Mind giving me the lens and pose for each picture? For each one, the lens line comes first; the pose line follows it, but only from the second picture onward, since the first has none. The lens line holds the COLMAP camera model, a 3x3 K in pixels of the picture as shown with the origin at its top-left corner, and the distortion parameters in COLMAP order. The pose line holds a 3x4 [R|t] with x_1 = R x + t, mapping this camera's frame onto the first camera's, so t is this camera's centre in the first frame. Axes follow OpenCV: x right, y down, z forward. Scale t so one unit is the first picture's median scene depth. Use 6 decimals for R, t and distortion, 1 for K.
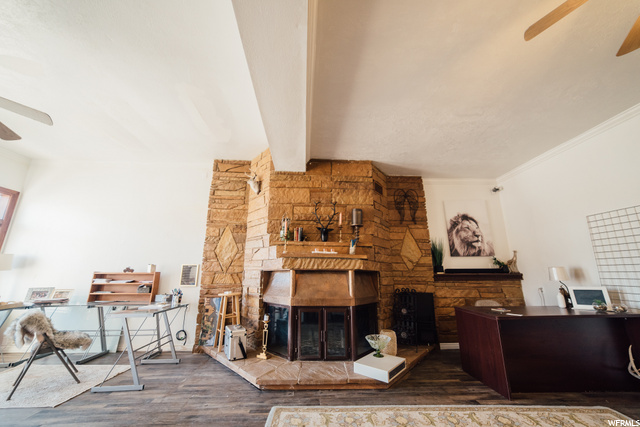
lens RADIAL K [[251.3, 0, 319.4], [0, 251.3, 207.8], [0, 0, 1]] dist [0.000006, 0.006349]
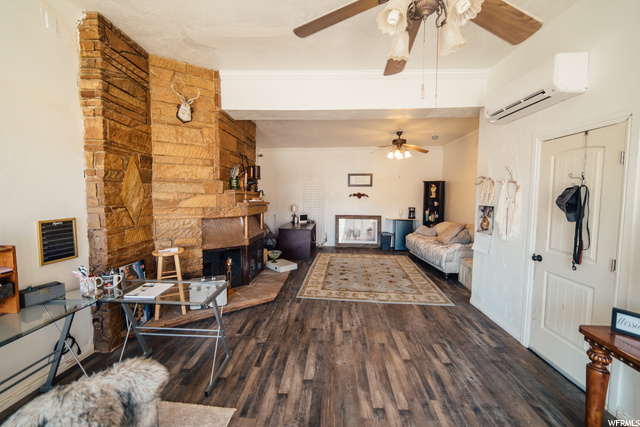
lens RADIAL K [[251.3, 0, 319.4], [0, 251.3, 207.8], [0, 0, 1]] dist [0.000006, 0.006349]
pose [[0.094220, -0.053063, 0.994136, -0.995564], [-0.270010, 0.959788, 0.076820, 0.024177], [-0.958237, -0.275664, 0.076103, 0.488261]]
